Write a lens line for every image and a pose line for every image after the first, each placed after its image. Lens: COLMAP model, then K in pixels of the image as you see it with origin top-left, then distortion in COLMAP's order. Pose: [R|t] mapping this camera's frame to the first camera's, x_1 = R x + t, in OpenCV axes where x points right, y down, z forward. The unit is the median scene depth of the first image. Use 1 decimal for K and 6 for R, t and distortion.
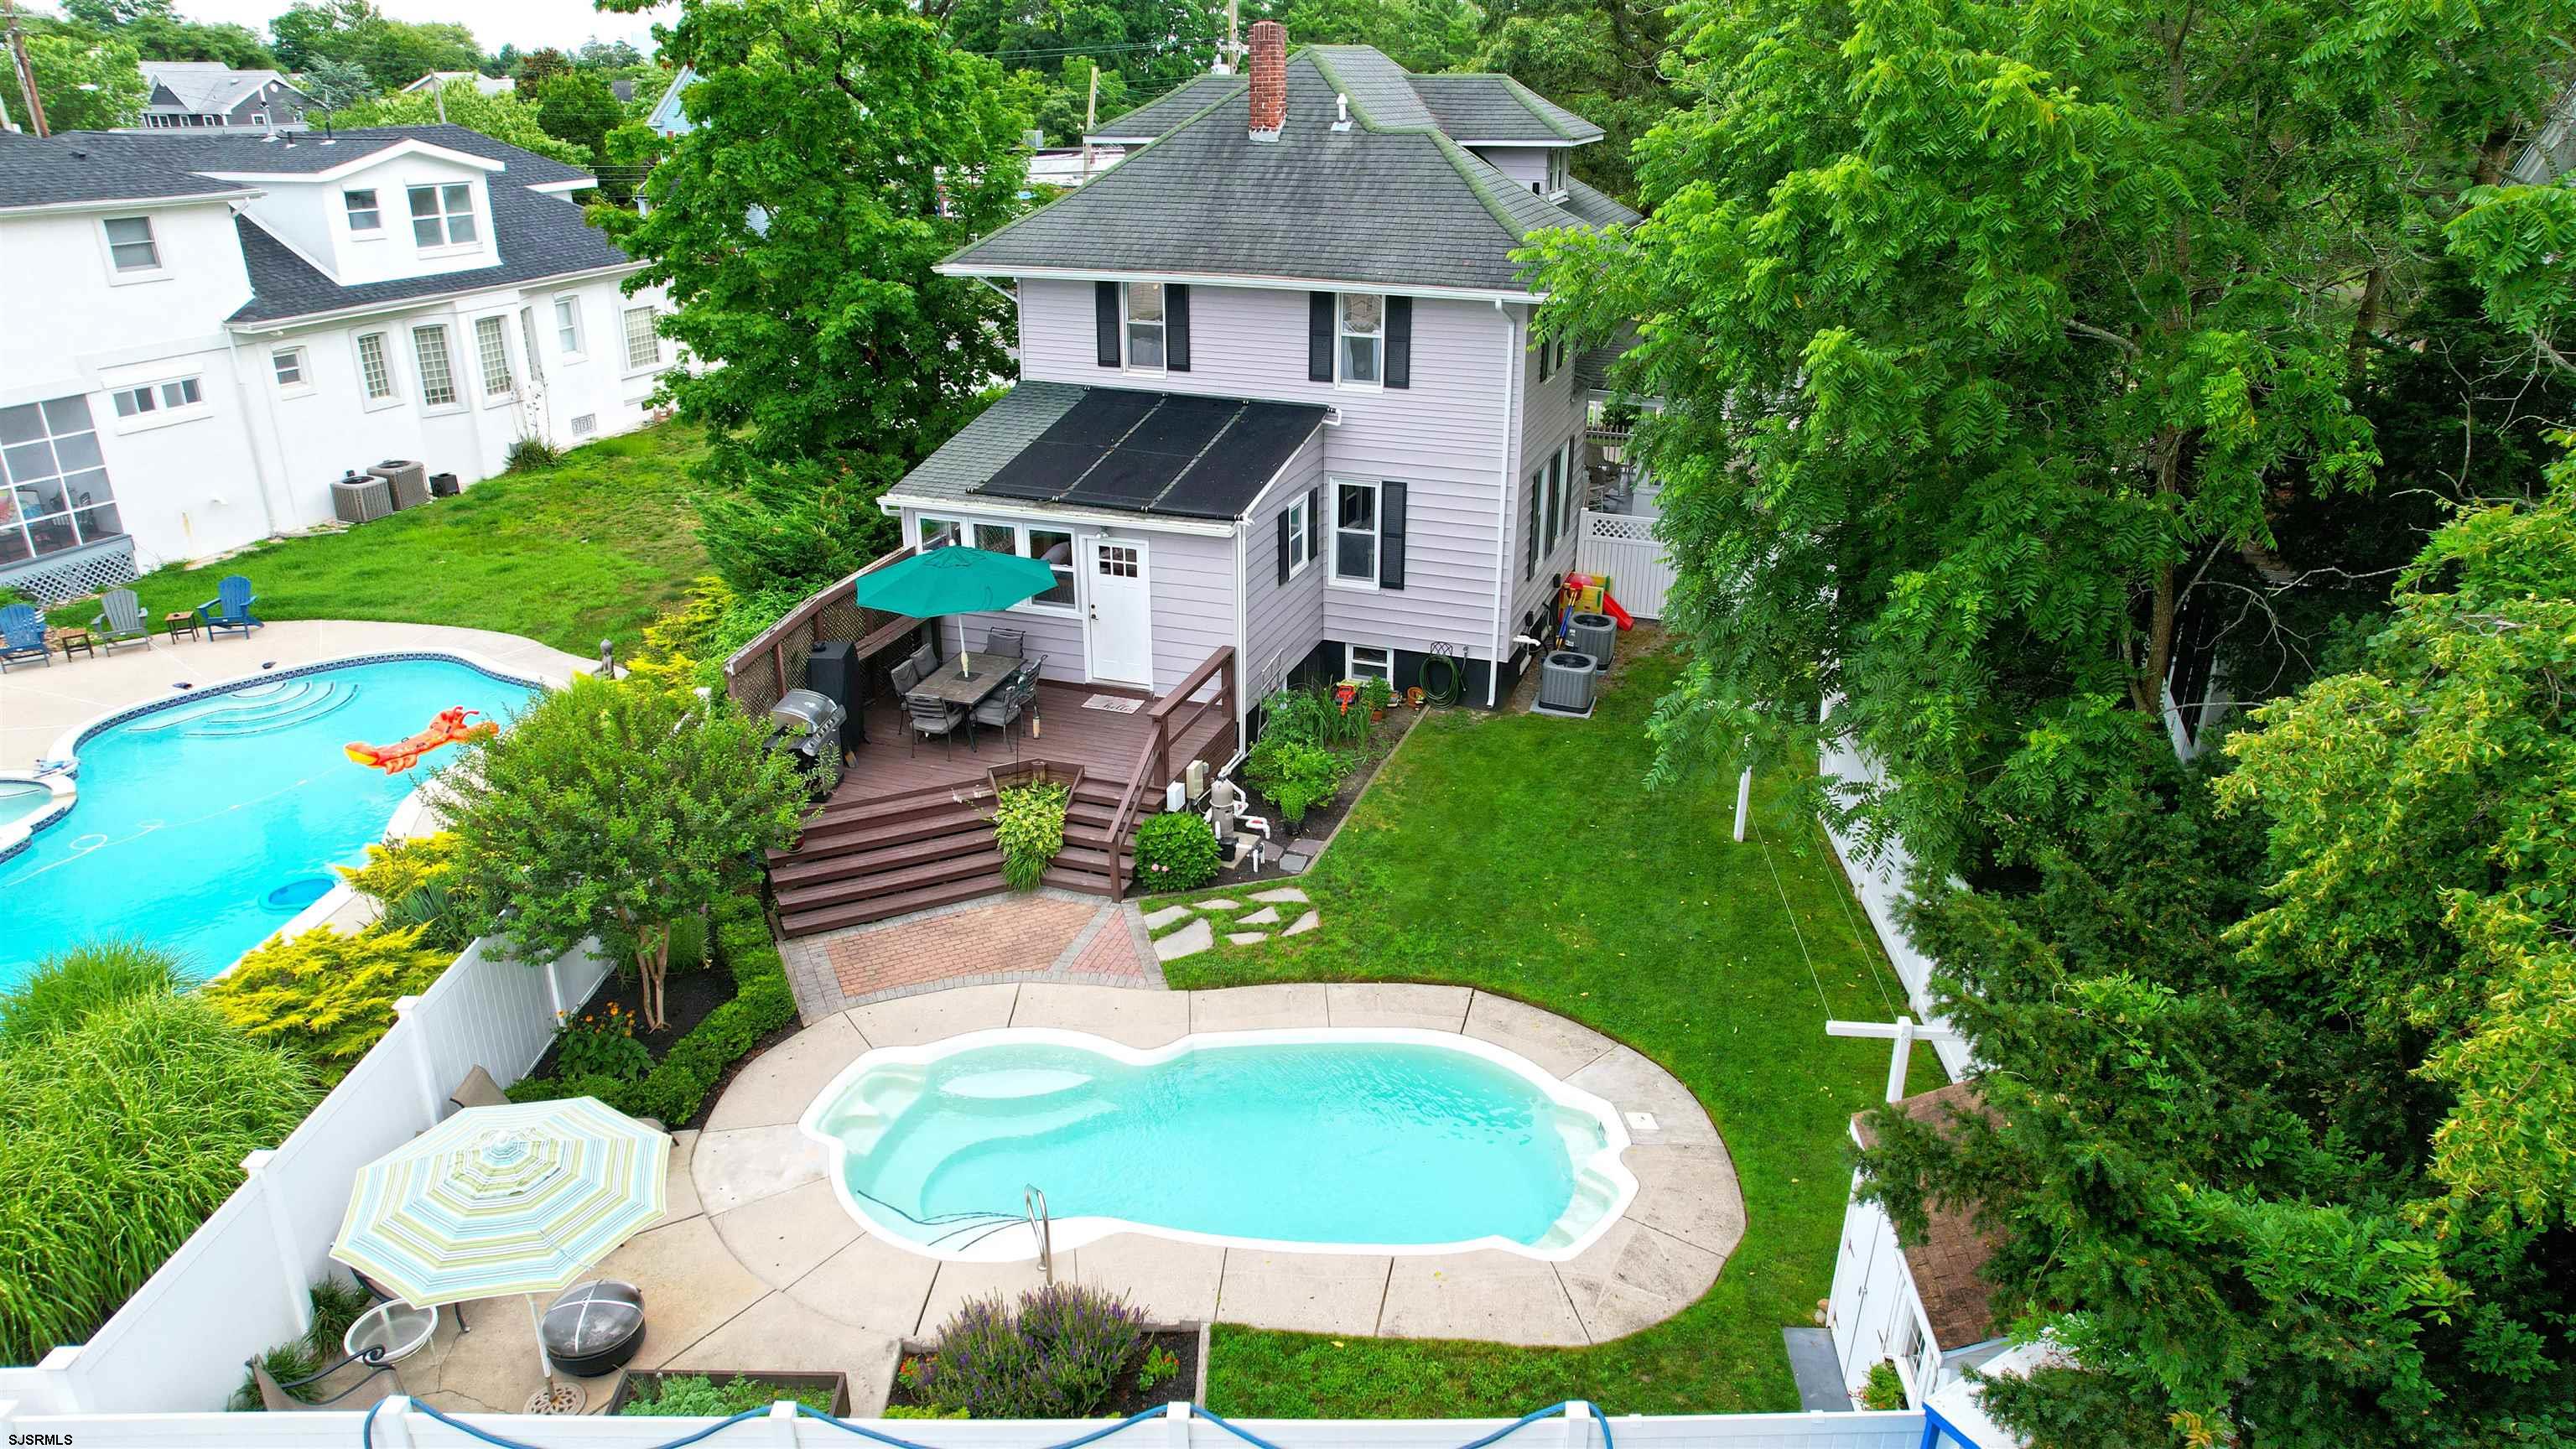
lens RADIAL K [[1691.9, 0, 1288.0], [0, 1691.9, 724.5], [0, 0, 1]] dist [-0.002810, -0.001167]
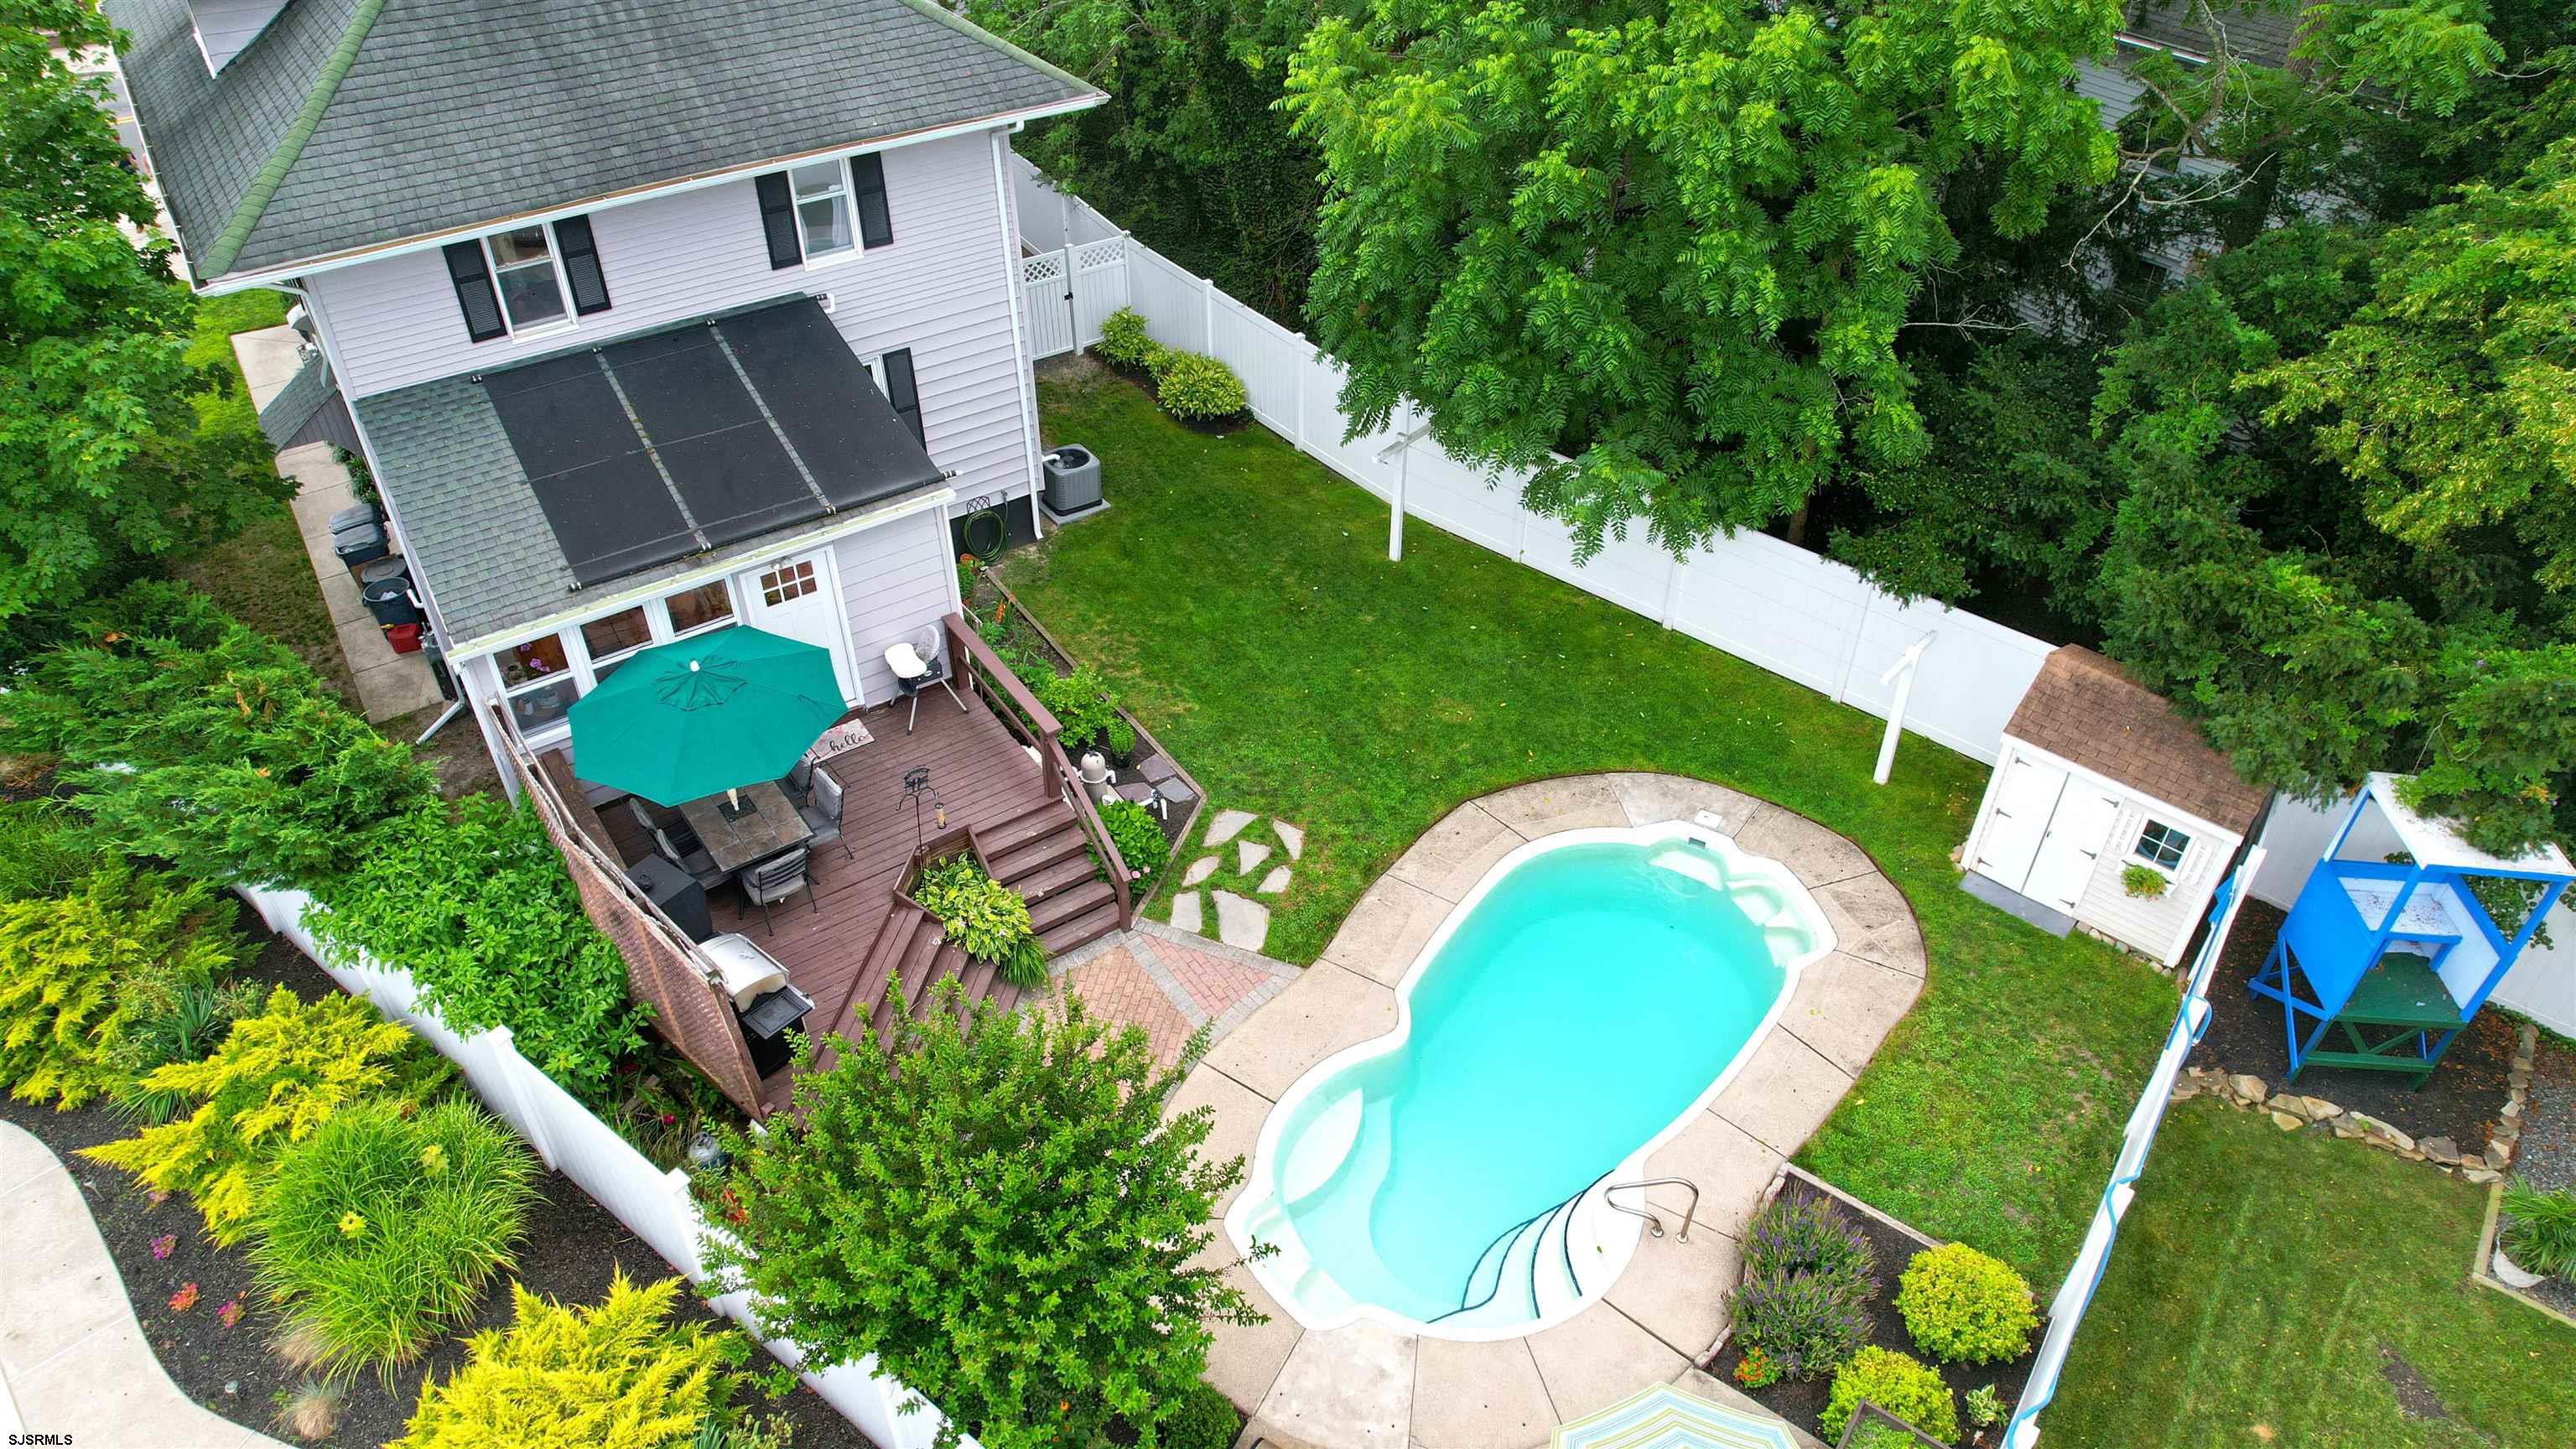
lens RADIAL K [[1691.9, 0, 1288.0], [0, 1691.9, 724.5], [0, 0, 1]] dist [-0.002810, -0.001167]
pose [[0.598035, -0.502223, 0.624601, -0.452523], [0.310251, 0.863625, 0.397361, -0.260961], [-0.738985, -0.043853, 0.672293, 0.270566]]
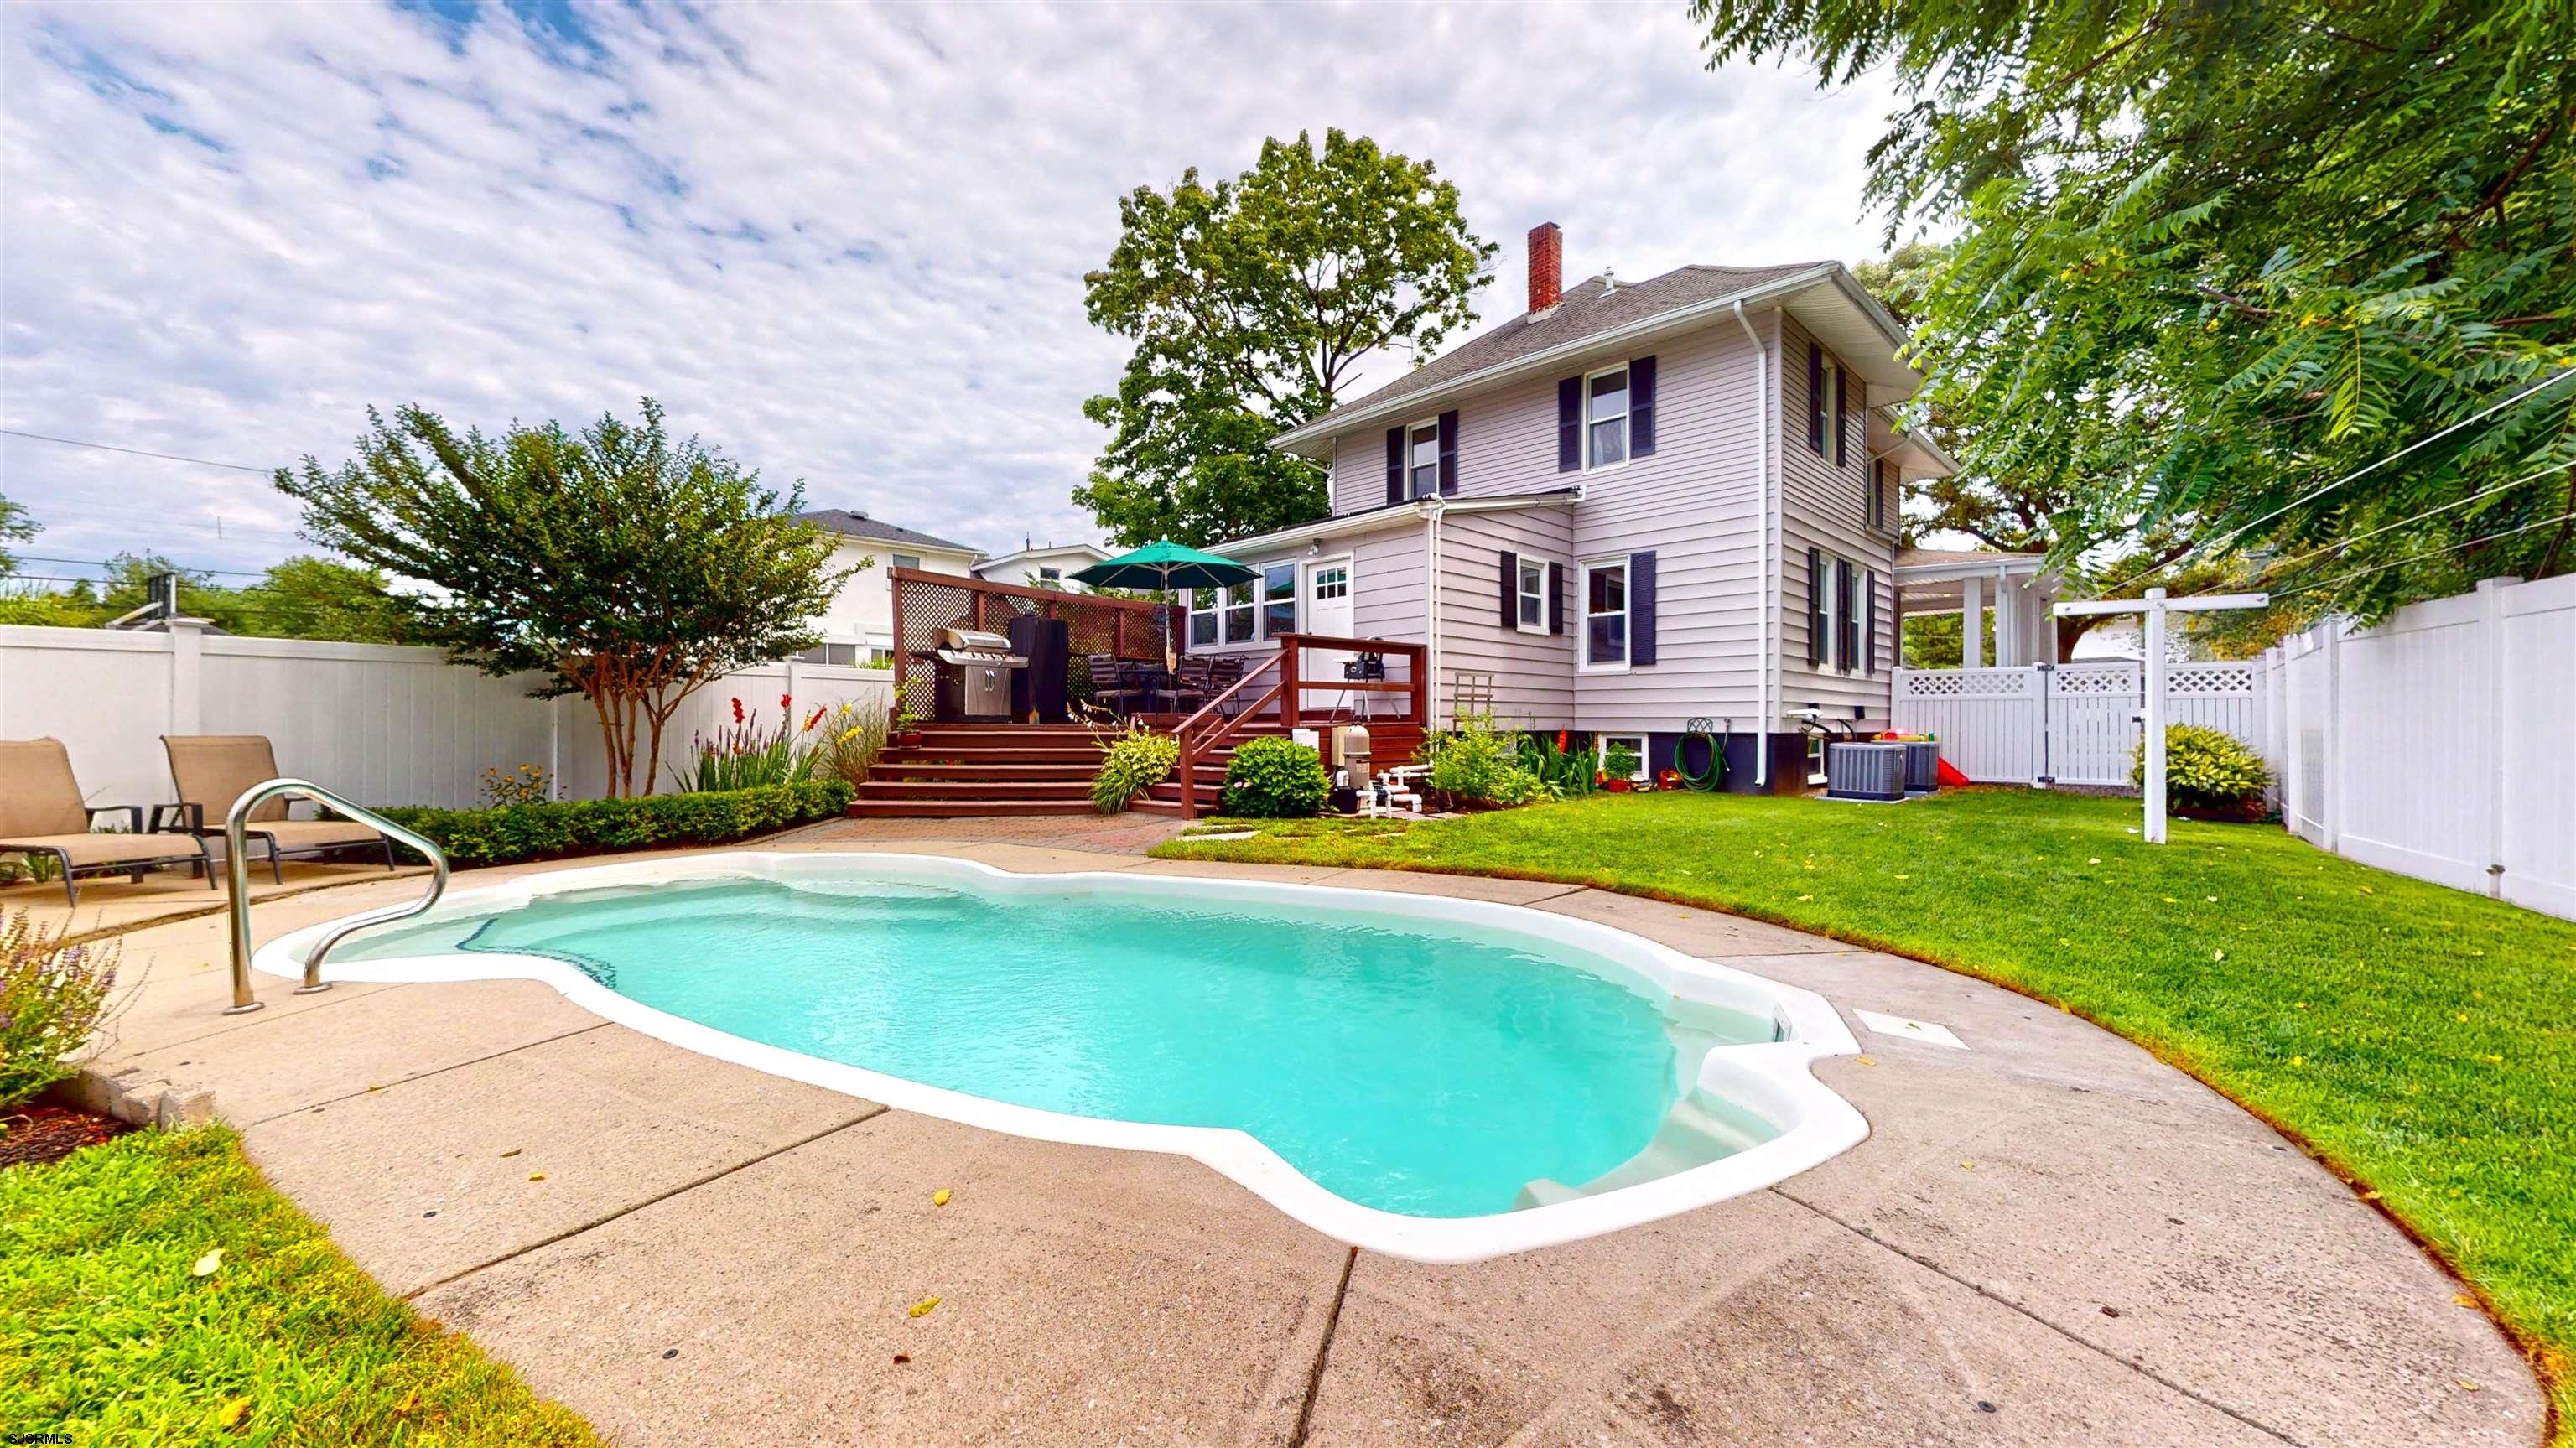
lens RADIAL K [[944.6, 0, 1288.9], [0, 944.6, 726.5], [0, 0, 1]] dist [0.001023, -0.000195]
pose [[0.899382, -0.007841, -0.437094, 0.118086], [-0.159959, 0.924601, -0.345724, 0.173397], [0.406848, 0.380855, 0.830315, 0.504627]]
